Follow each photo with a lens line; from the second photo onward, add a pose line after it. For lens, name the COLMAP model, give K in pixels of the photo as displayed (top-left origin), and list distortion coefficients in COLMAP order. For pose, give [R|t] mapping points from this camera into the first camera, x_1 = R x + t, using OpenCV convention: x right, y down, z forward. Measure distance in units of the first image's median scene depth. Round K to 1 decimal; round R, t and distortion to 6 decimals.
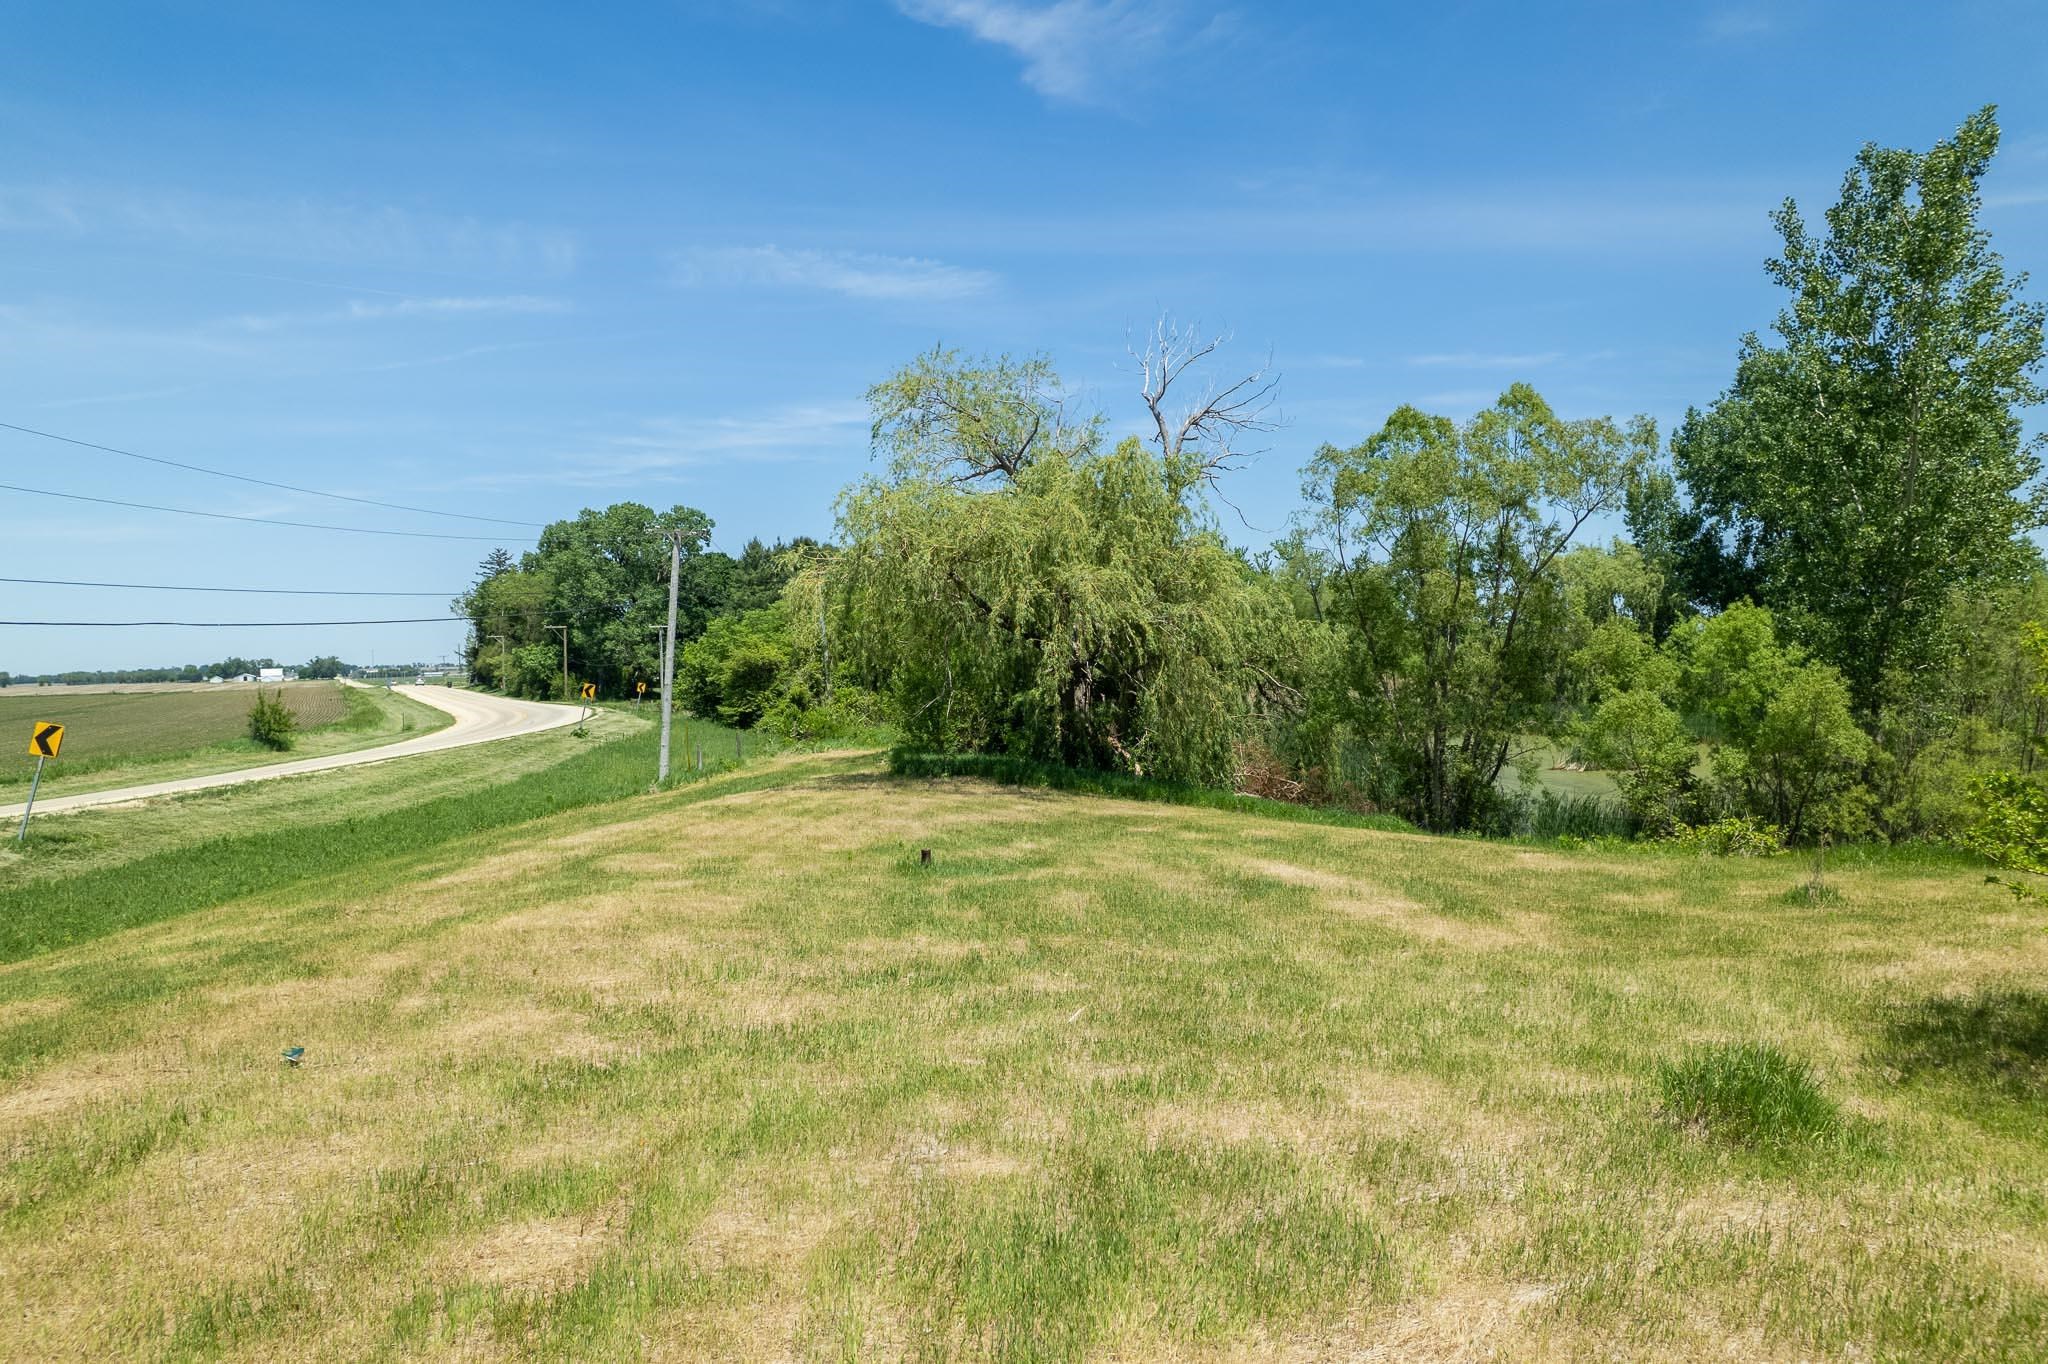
lens RADIAL K [[1319.8, 0, 1034.6], [0, 1319.8, 685.5], [0, 0, 1]] dist [-0.076703, 0.066525]
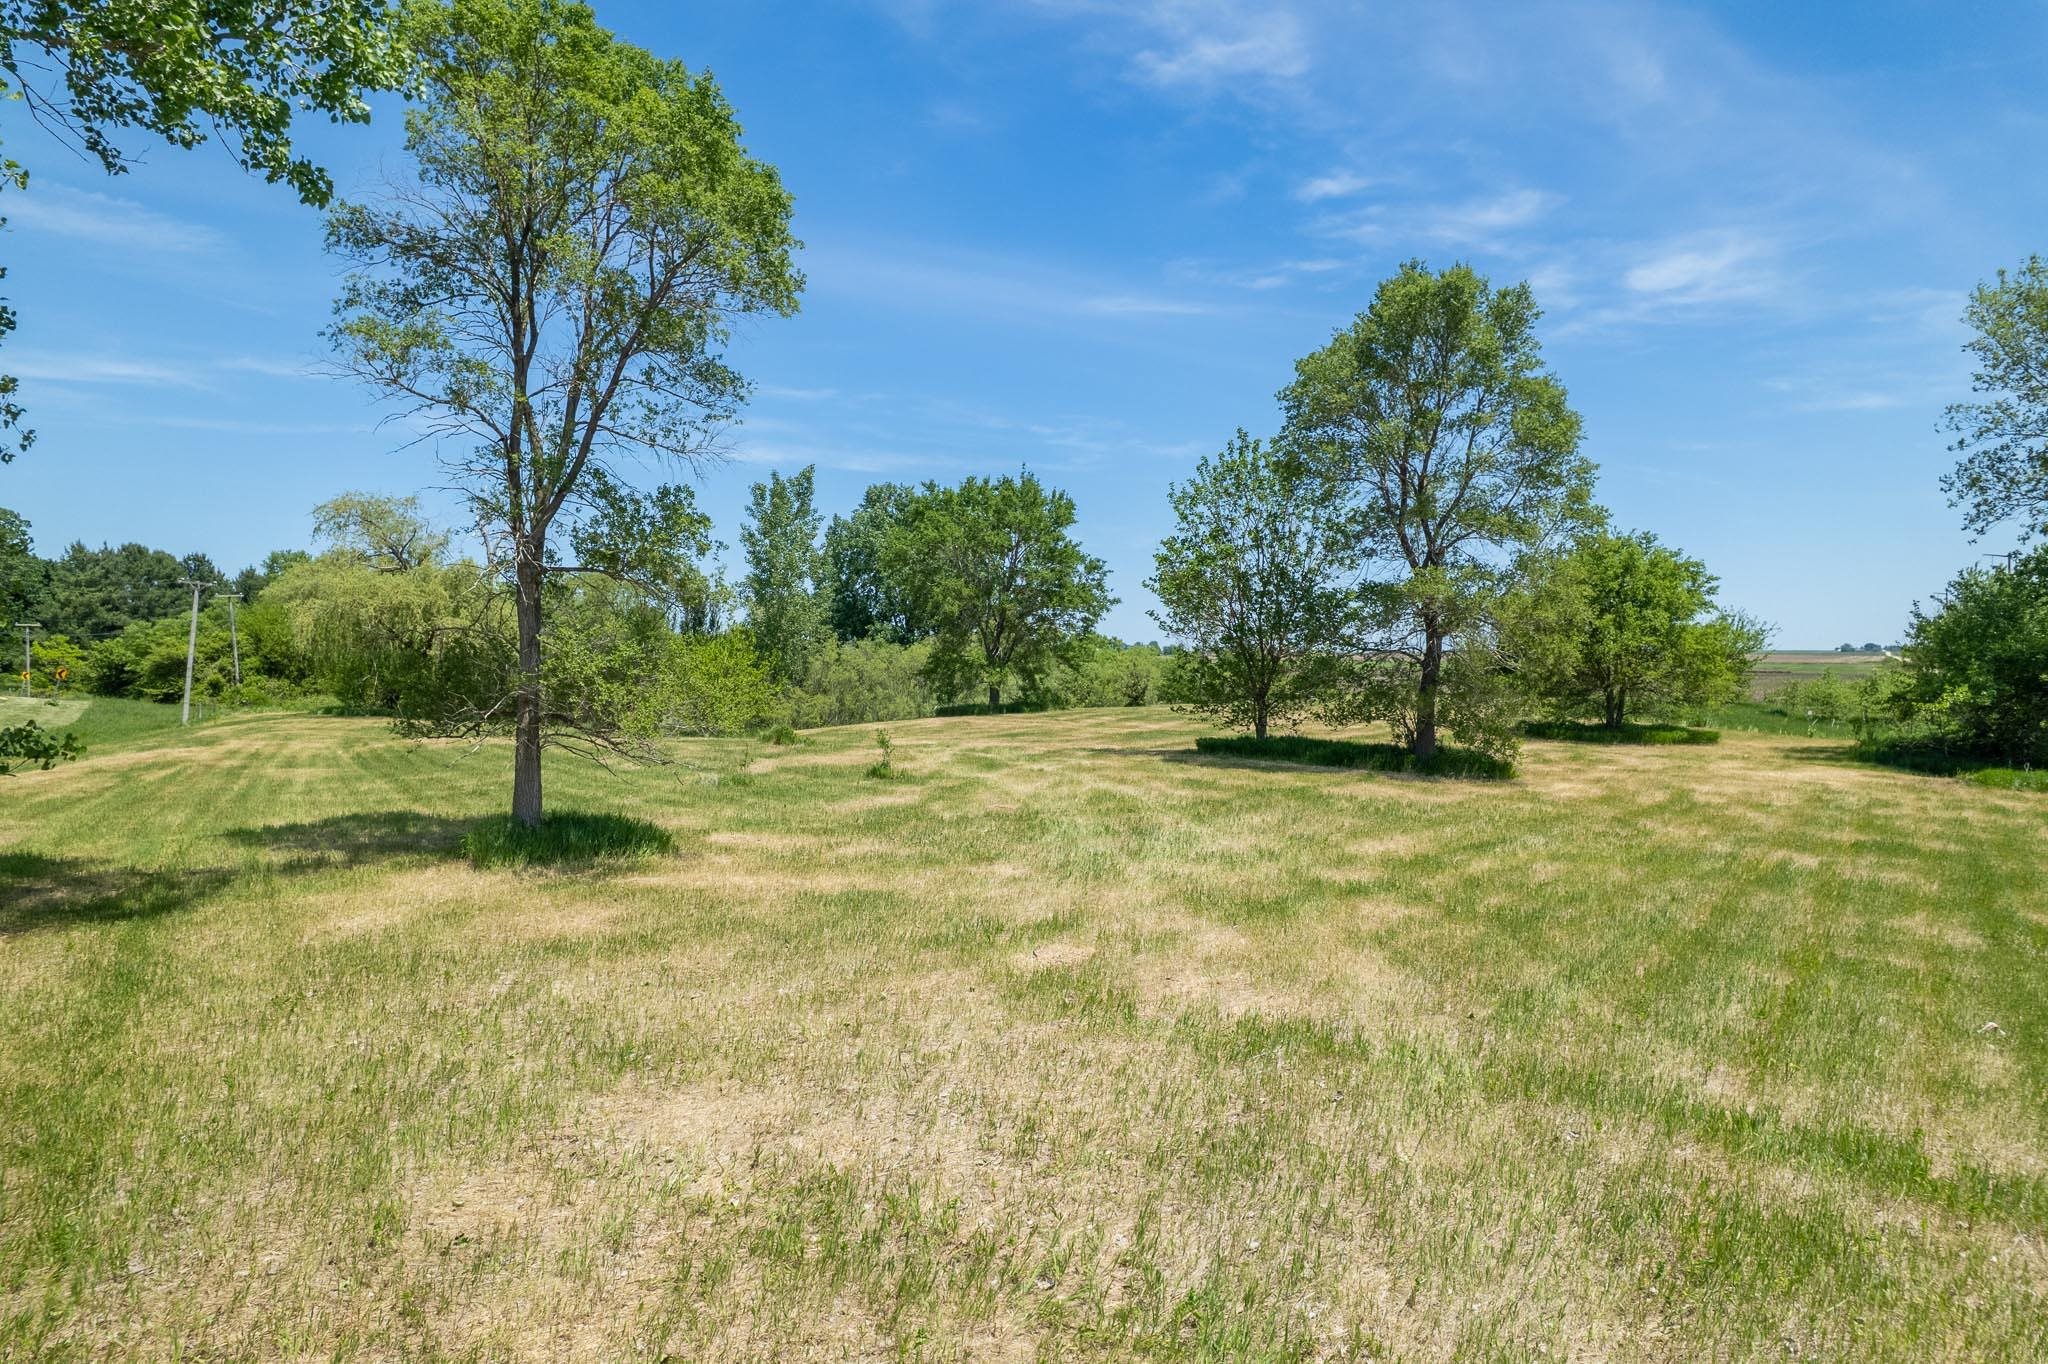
lens RADIAL K [[1319.8, 0, 1034.6], [0, 1319.8, 685.5], [0, 0, 1]] dist [-0.076703, 0.066525]
pose [[0.879262, 0.015453, 0.476087, -0.060975], [-0.011377, 0.999870, -0.011441, 0.017187], [-0.476202, 0.004643, 0.879324, -0.630654]]
